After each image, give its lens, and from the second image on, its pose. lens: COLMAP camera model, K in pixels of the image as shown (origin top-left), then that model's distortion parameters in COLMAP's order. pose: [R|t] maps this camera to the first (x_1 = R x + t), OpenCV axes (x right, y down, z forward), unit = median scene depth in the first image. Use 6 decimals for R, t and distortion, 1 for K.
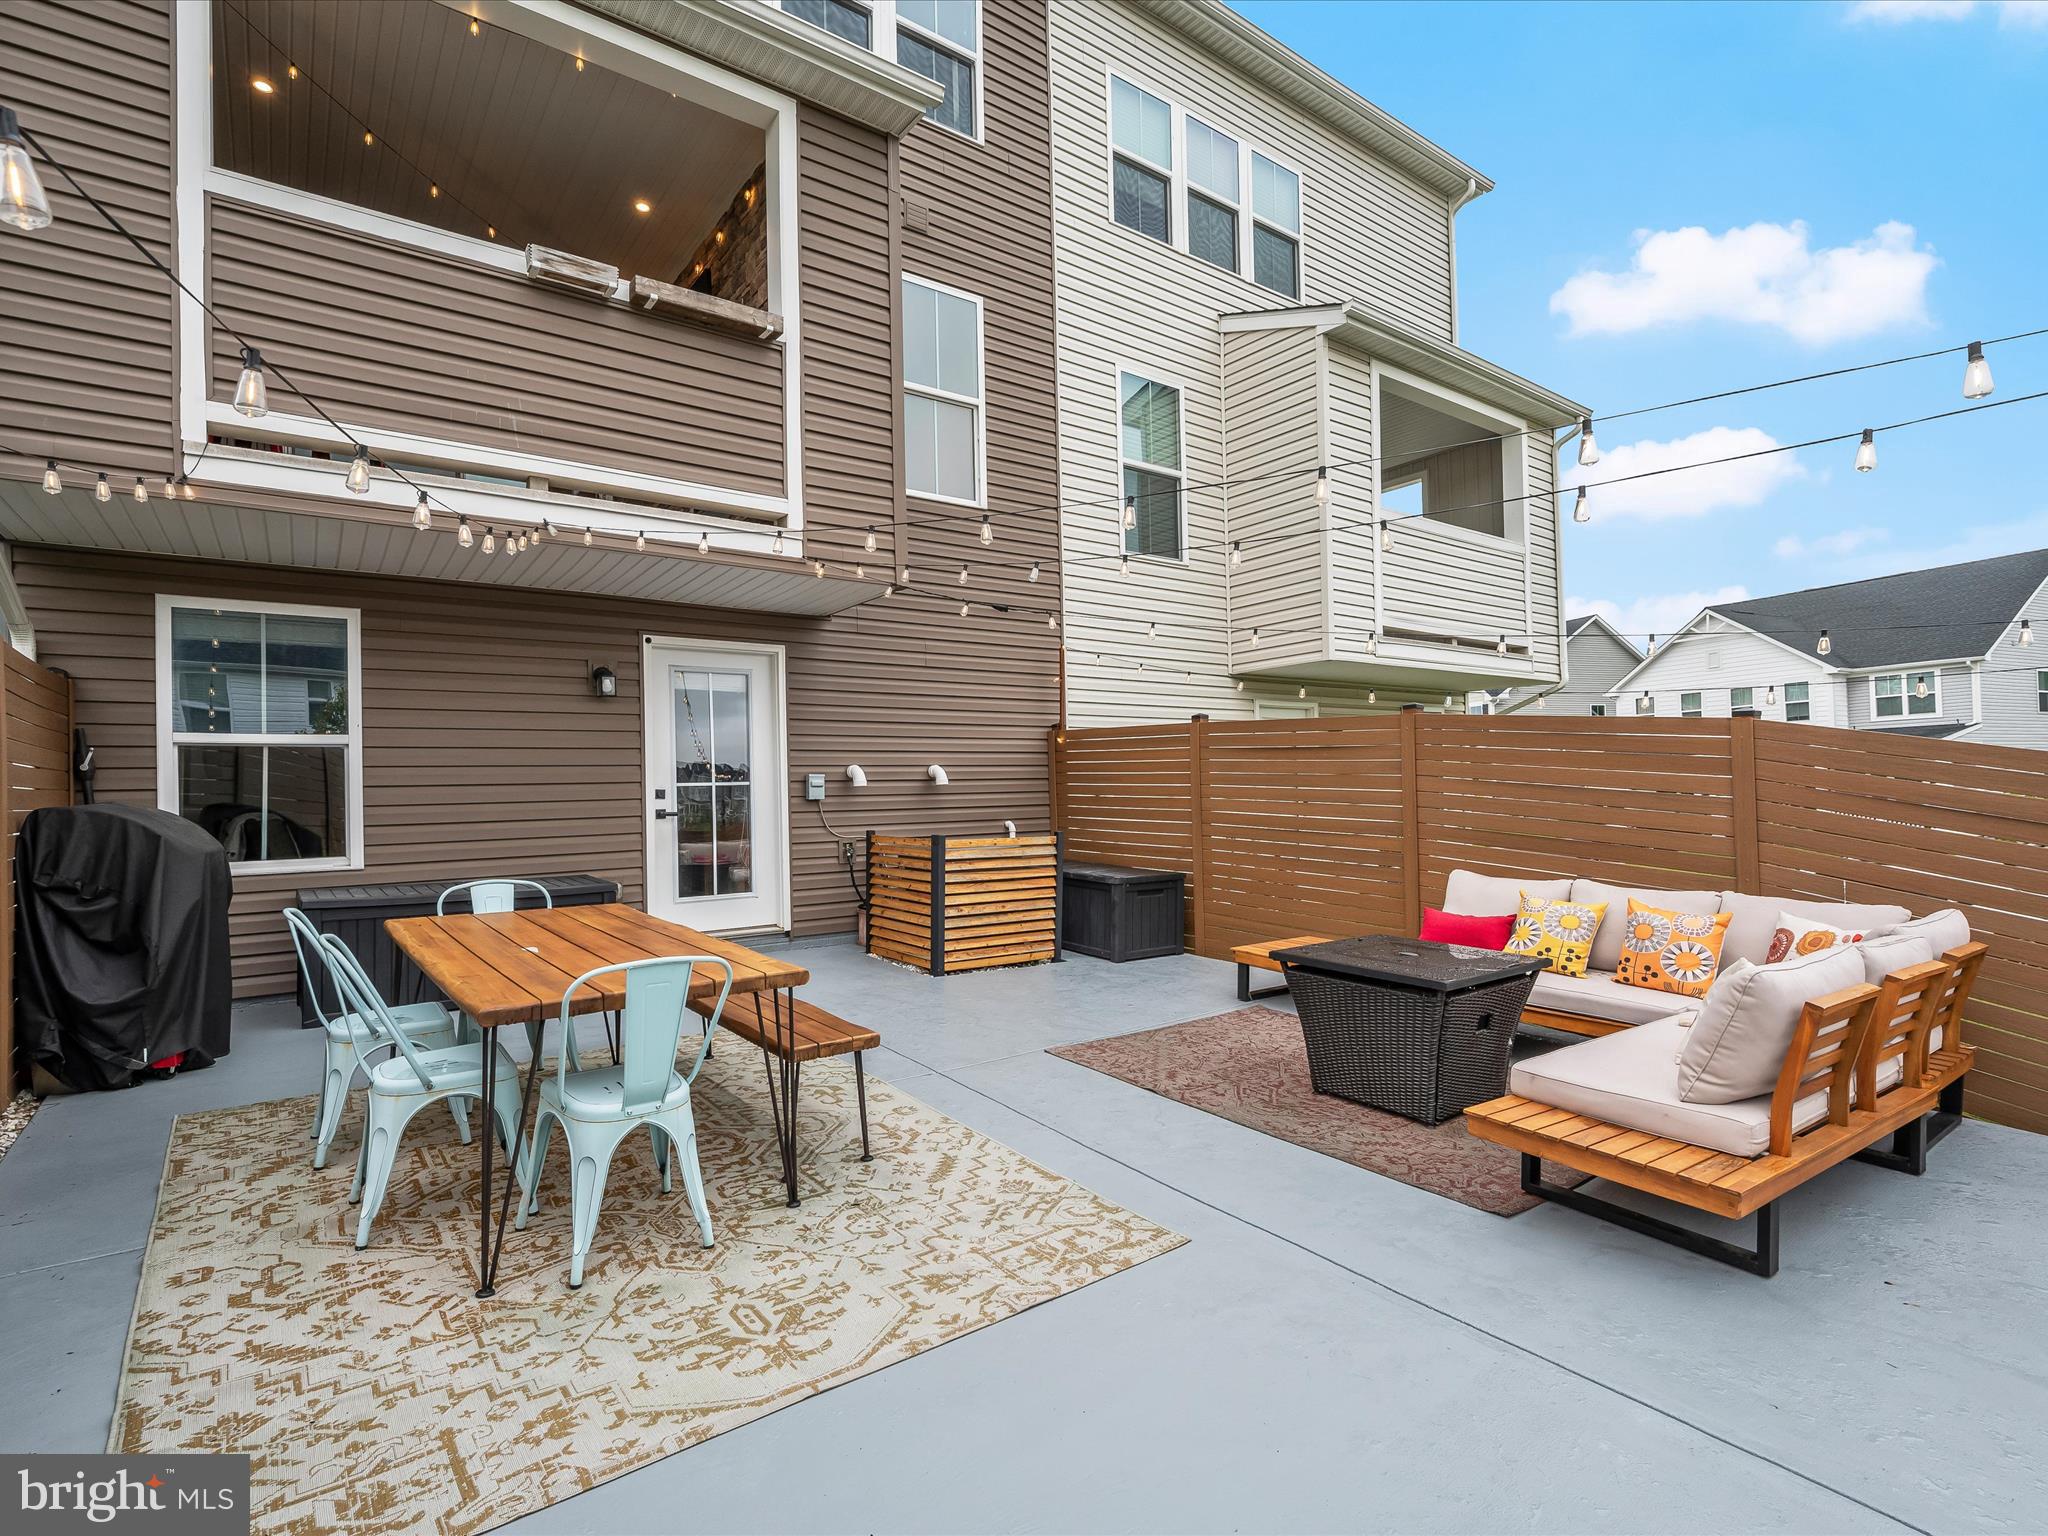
lens RADIAL K [[1134.5, 0, 1035.0], [0, 1134.5, 777.1], [0, 0, 1]] dist [-0.000822, -0.000763]
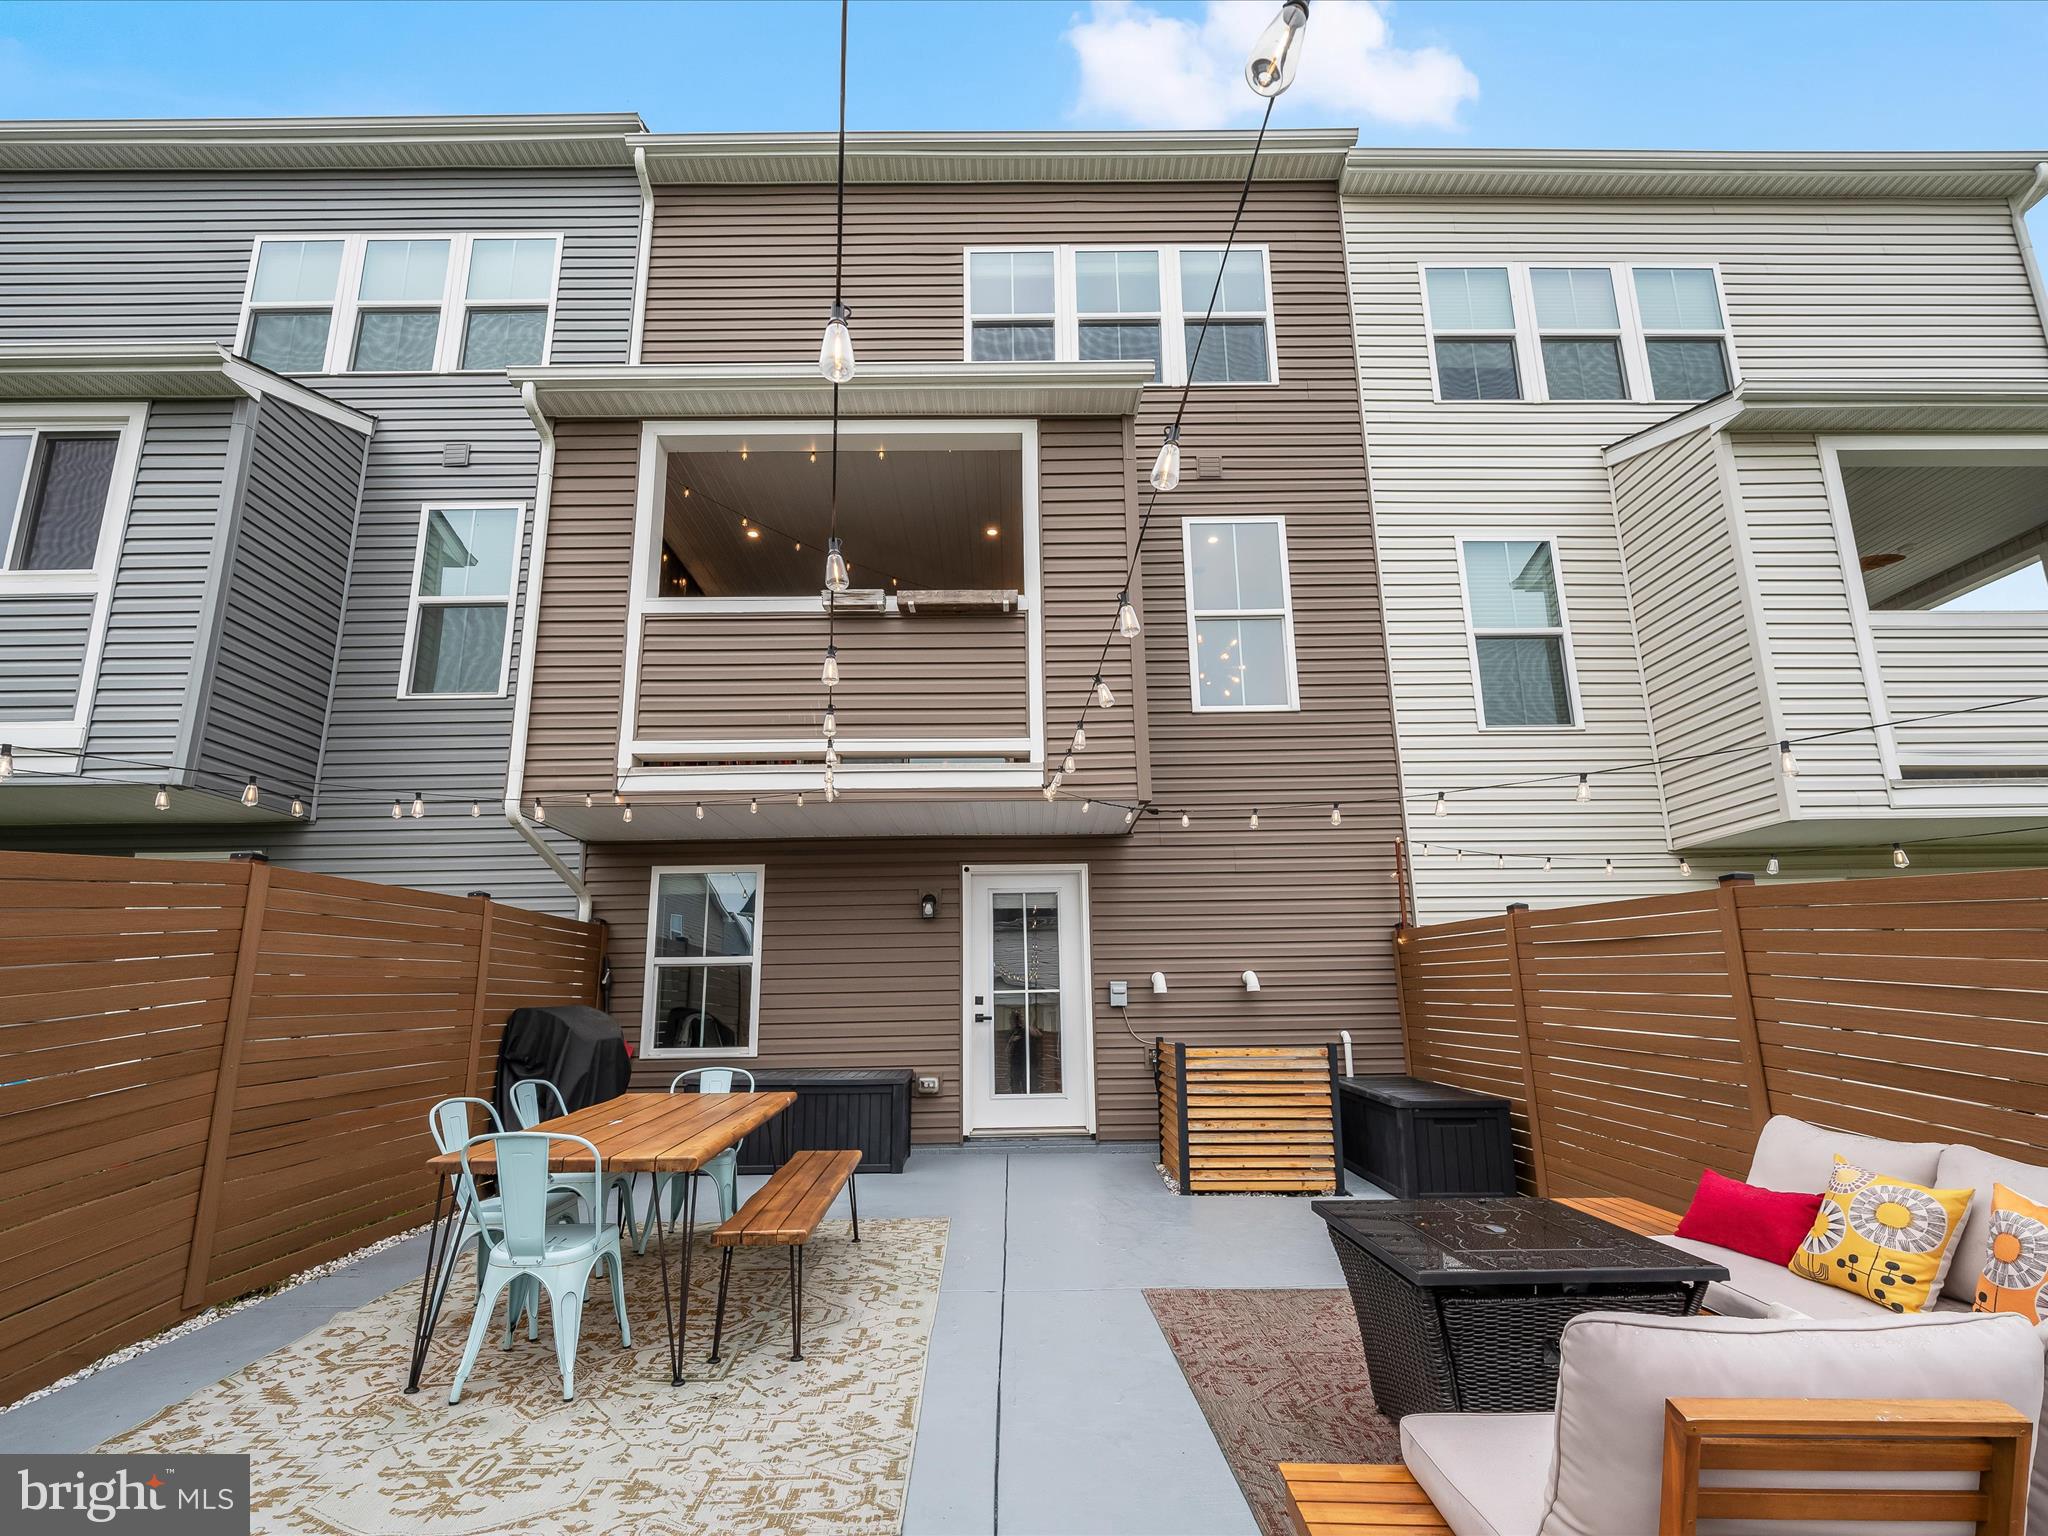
lens RADIAL K [[1022.4, 0, 1008.0], [0, 1022.4, 777.4], [0, 0, 1]] dist [-0.000833, -0.000659]
pose [[0.769485, -0.135363, -0.624155, 0.383787], [0.007035, 0.979019, -0.203649, 0.004803], [0.638626, 0.152314, 0.754292, 0.198594]]
